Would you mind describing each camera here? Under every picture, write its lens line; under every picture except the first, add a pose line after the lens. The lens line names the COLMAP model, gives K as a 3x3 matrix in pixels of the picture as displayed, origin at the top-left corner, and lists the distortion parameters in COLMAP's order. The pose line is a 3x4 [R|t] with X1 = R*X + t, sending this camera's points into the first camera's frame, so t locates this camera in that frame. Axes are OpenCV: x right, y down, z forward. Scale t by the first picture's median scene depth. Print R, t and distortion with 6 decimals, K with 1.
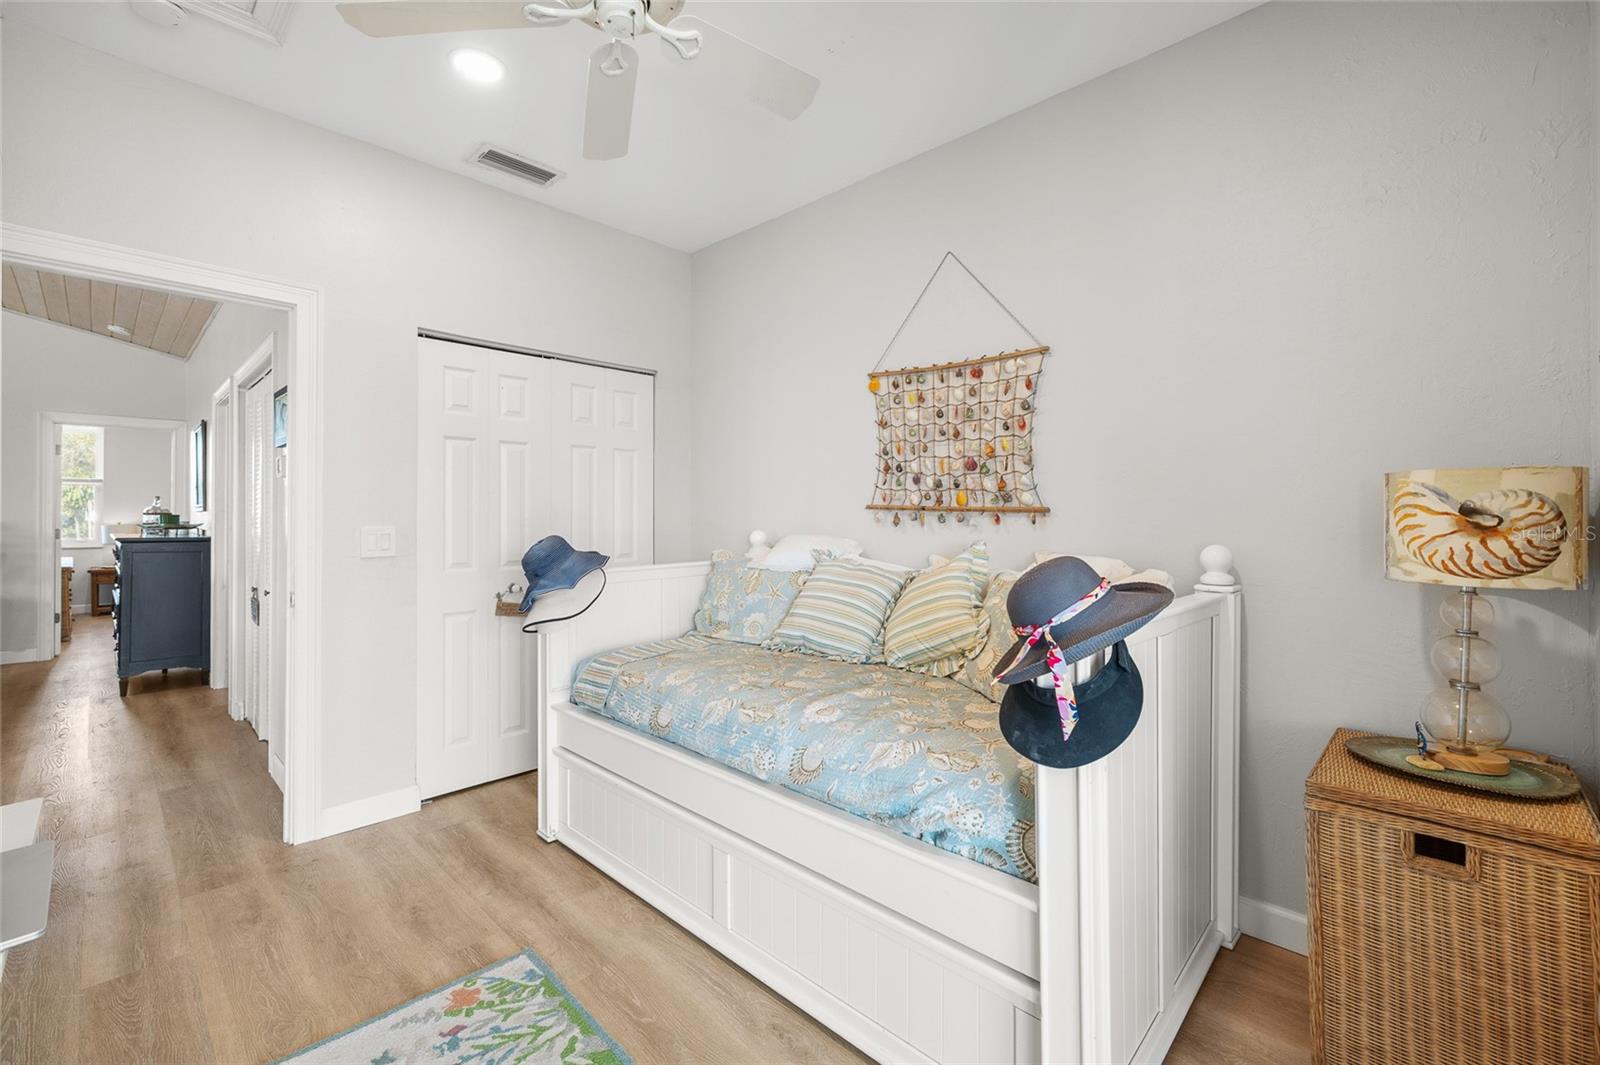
lens RADIAL K [[663.1, 0, 793.6], [0, 663.1, 517.2], [0, 0, 1]] dist [0.004110, -0.000373]
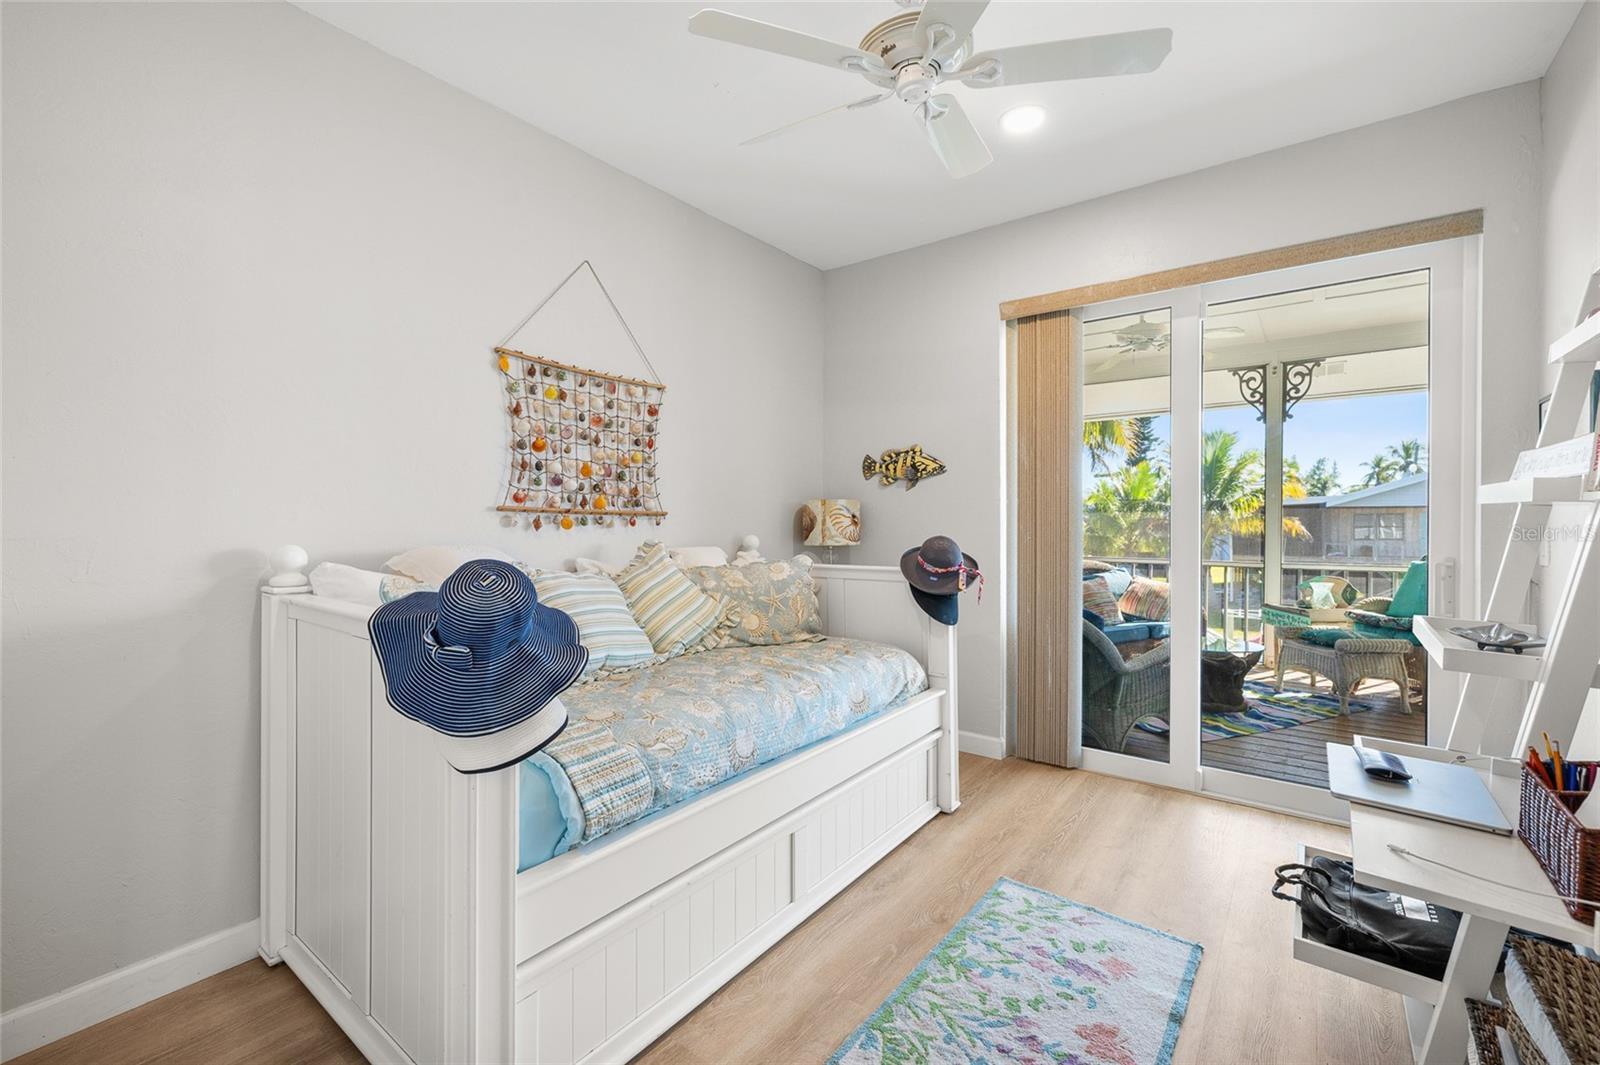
lens RADIAL K [[663.1, 0, 803.4], [0, 663.1, 525.0], [0, 0, 1]] dist [0.004110, -0.000373]
pose [[-0.103803, -0.011759, 0.994528, -0.860003], [0.002193, 0.999925, 0.012052, -0.003946], [-0.994595, 0.003432, -0.103769, 0.807607]]
